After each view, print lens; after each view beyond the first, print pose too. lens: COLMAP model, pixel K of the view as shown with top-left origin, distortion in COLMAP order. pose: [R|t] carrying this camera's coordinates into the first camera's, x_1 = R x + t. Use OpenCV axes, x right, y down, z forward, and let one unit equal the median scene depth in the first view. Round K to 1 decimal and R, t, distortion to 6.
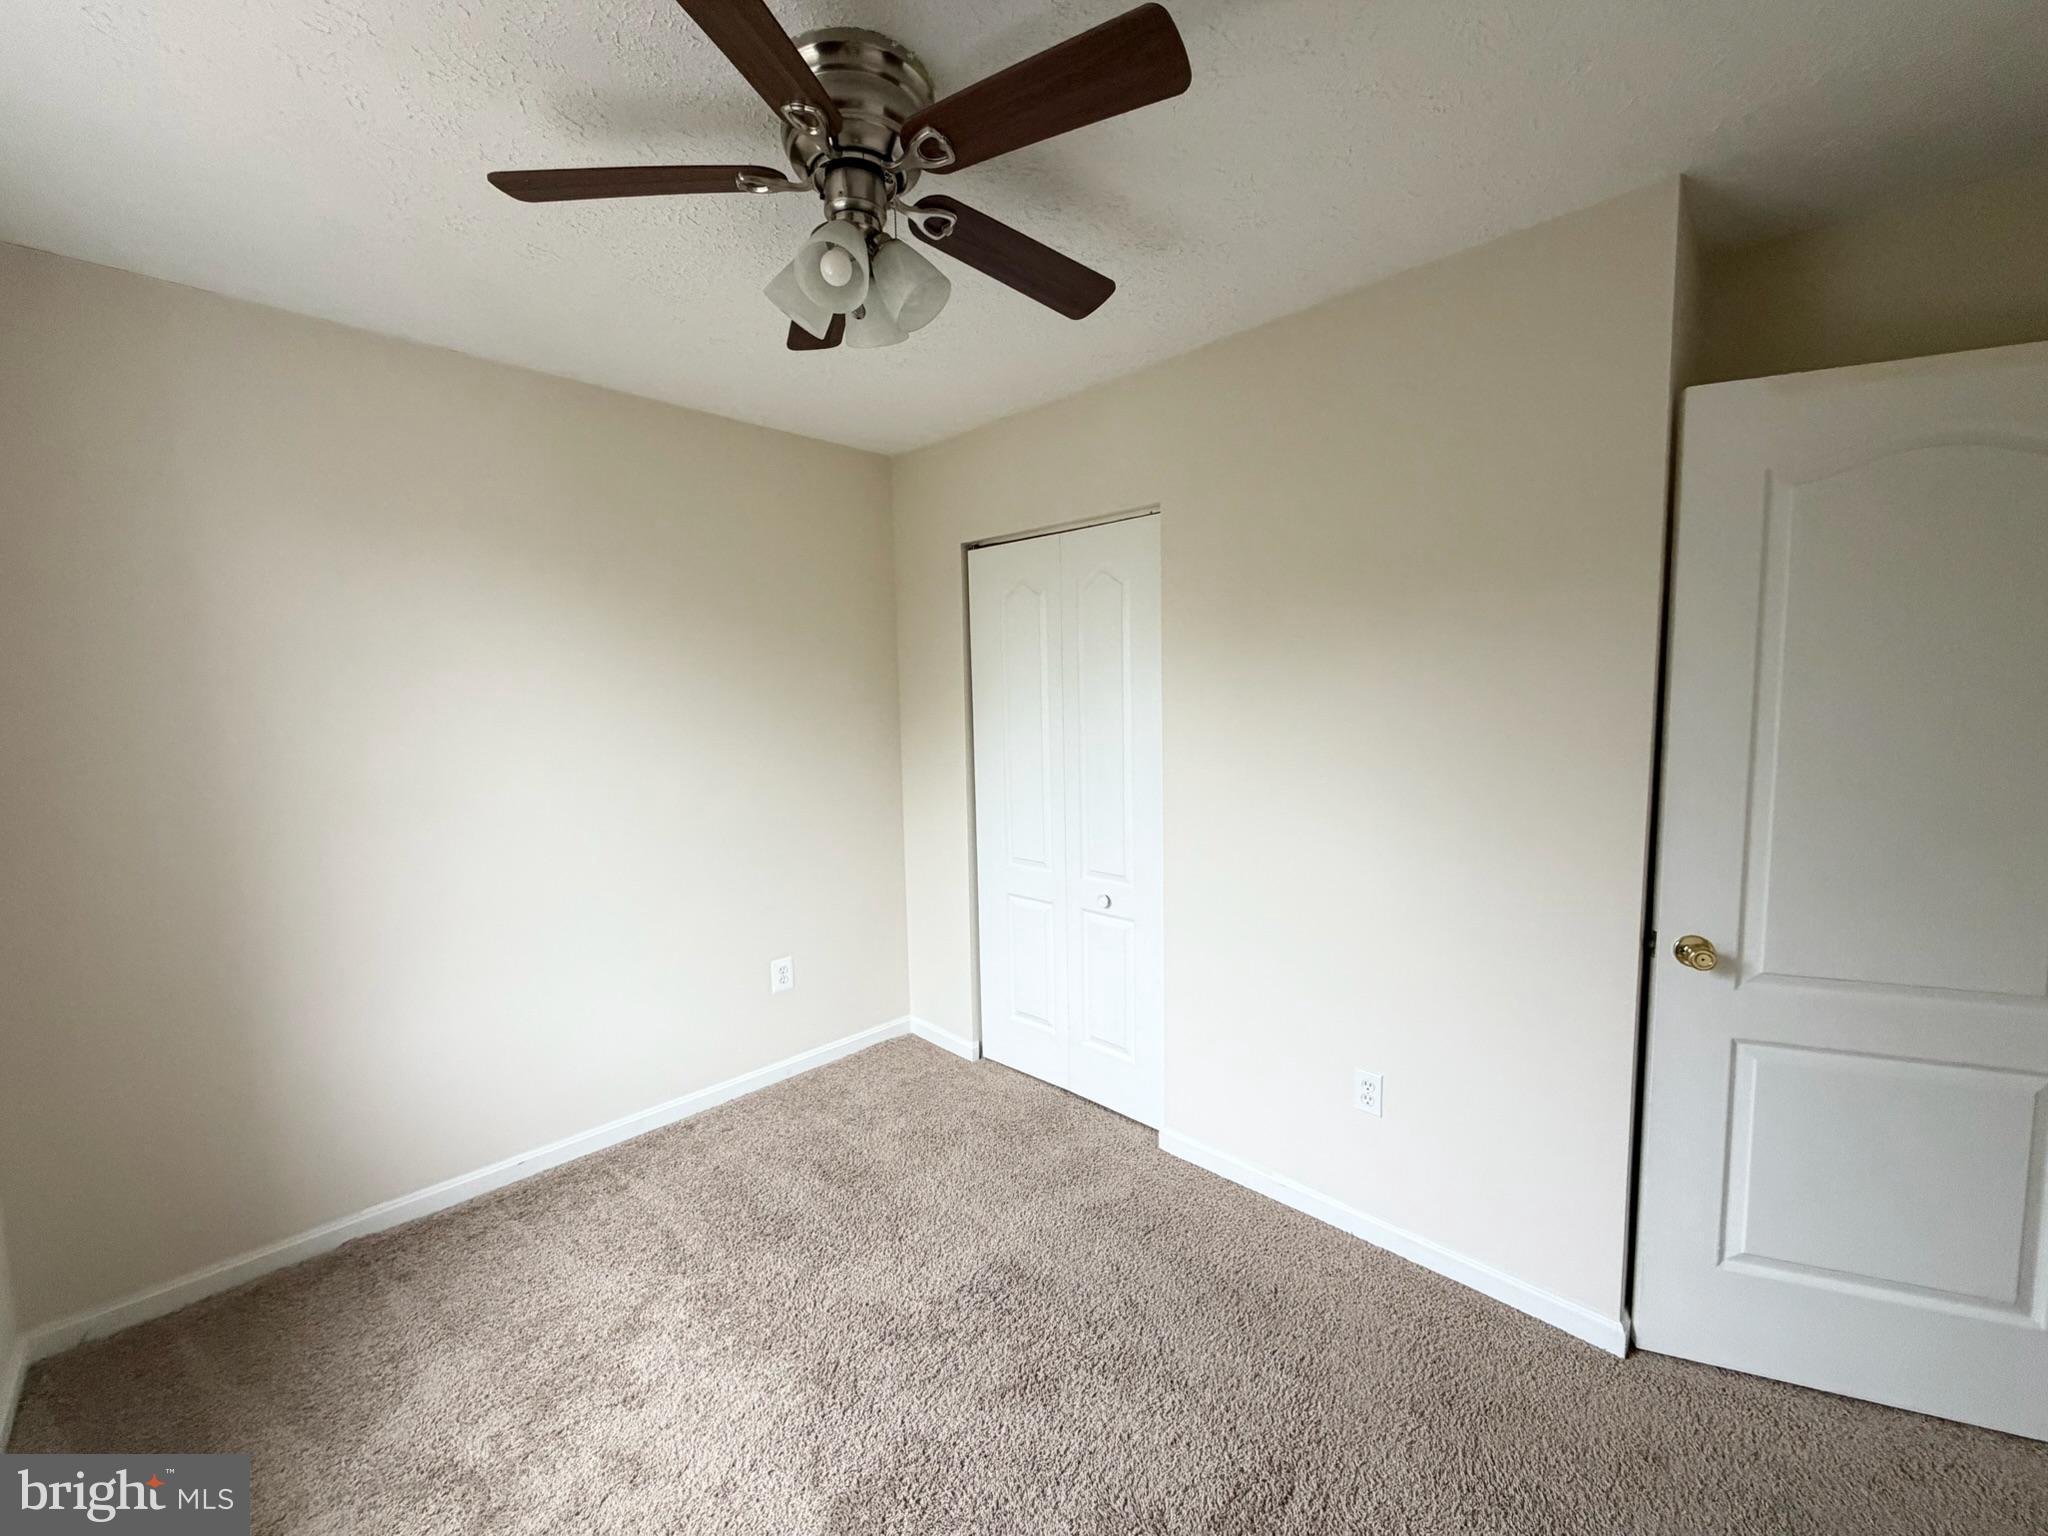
lens RADIAL K [[815.4, 0, 1021.4], [0, 815.4, 765.9], [0, 0, 1]] dist [0.001418, 0.000511]
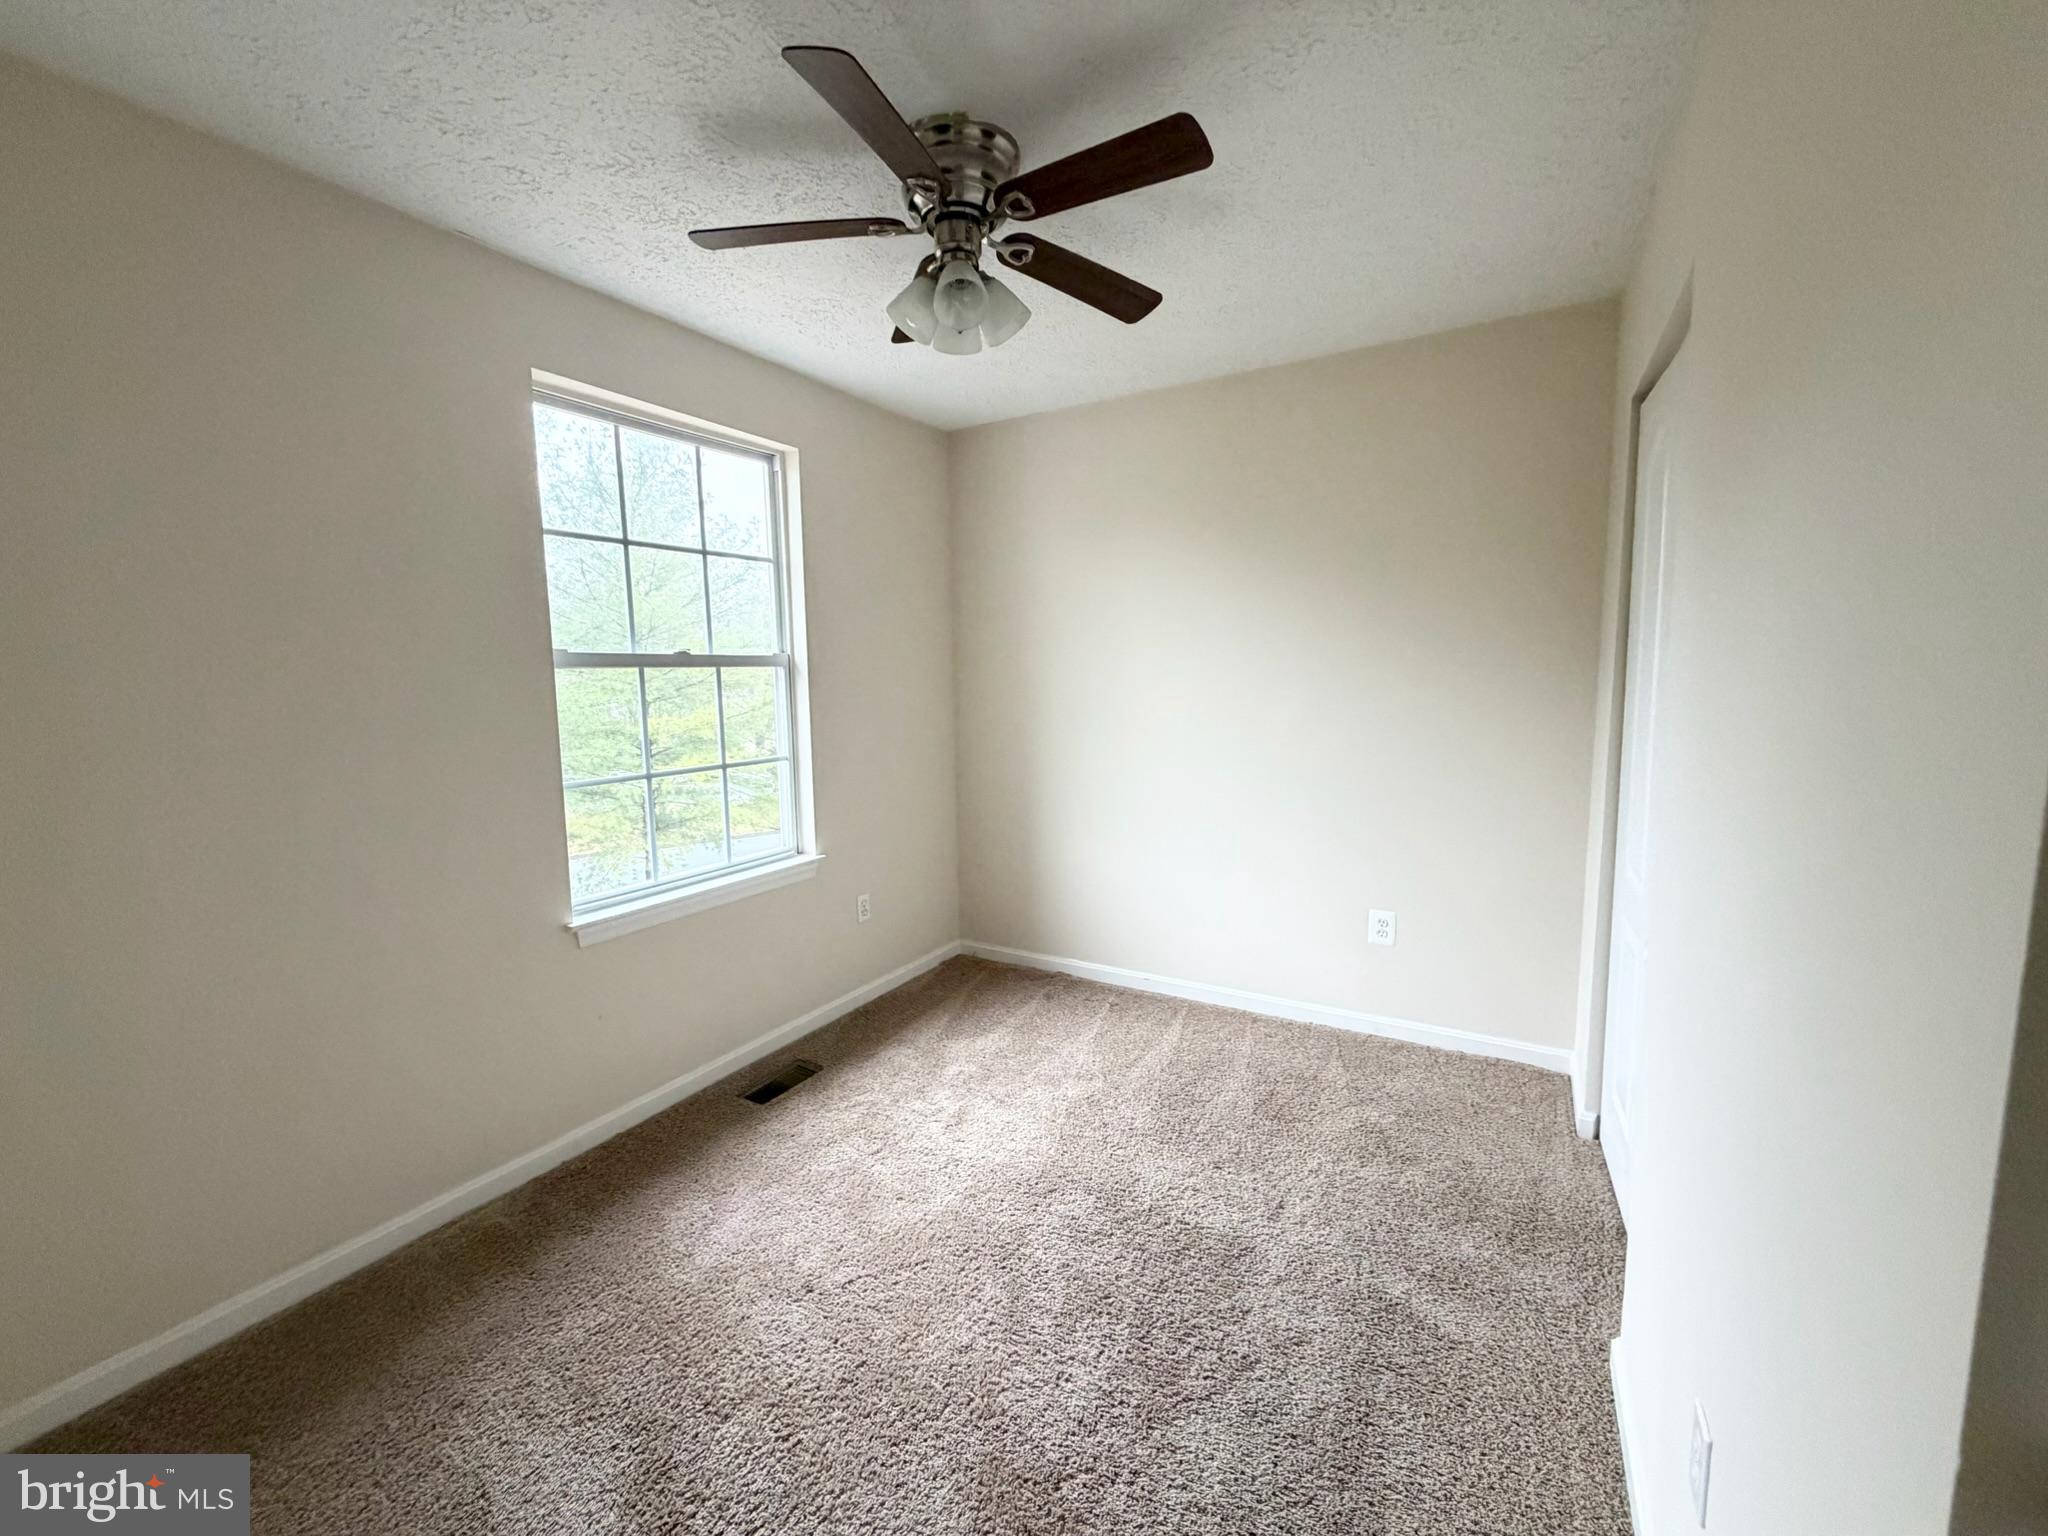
lens RADIAL K [[815.4, 0, 1021.8], [0, 815.4, 776.0], [0, 0, 1]] dist [0.001418, 0.000511]
pose [[0.235051, 0.126064, -0.963773, 0.660778], [-0.066192, 0.991328, 0.113525, 0.001252], [0.969727, 0.037110, 0.241357, 0.470531]]
